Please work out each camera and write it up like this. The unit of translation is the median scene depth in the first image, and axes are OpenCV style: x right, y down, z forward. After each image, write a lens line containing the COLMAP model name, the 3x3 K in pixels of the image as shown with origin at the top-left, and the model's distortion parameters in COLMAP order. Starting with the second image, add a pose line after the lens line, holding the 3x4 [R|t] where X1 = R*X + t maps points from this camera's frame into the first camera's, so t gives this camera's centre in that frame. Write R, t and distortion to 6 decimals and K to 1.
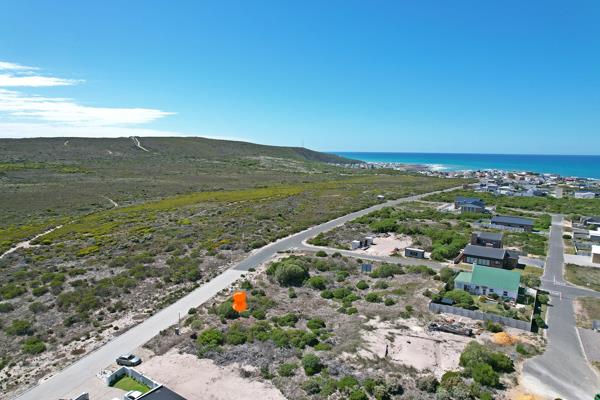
lens RADIAL K [[383.9, 0, 301.2], [0, 383.9, 200.5], [0, 0, 1]] dist [-0.076561, 0.066911]
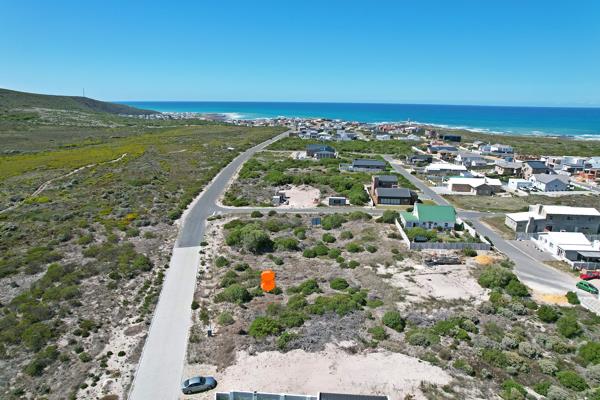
lens RADIAL K [[383.9, 0, 301.2], [0, 383.9, 200.5], [0, 0, 1]] dist [-0.076561, 0.066911]
pose [[0.861888, -0.127283, 0.490864, -0.493521], [0.062507, 0.987271, 0.146249, -0.041280], [-0.503231, -0.095368, 0.858873, 0.211199]]
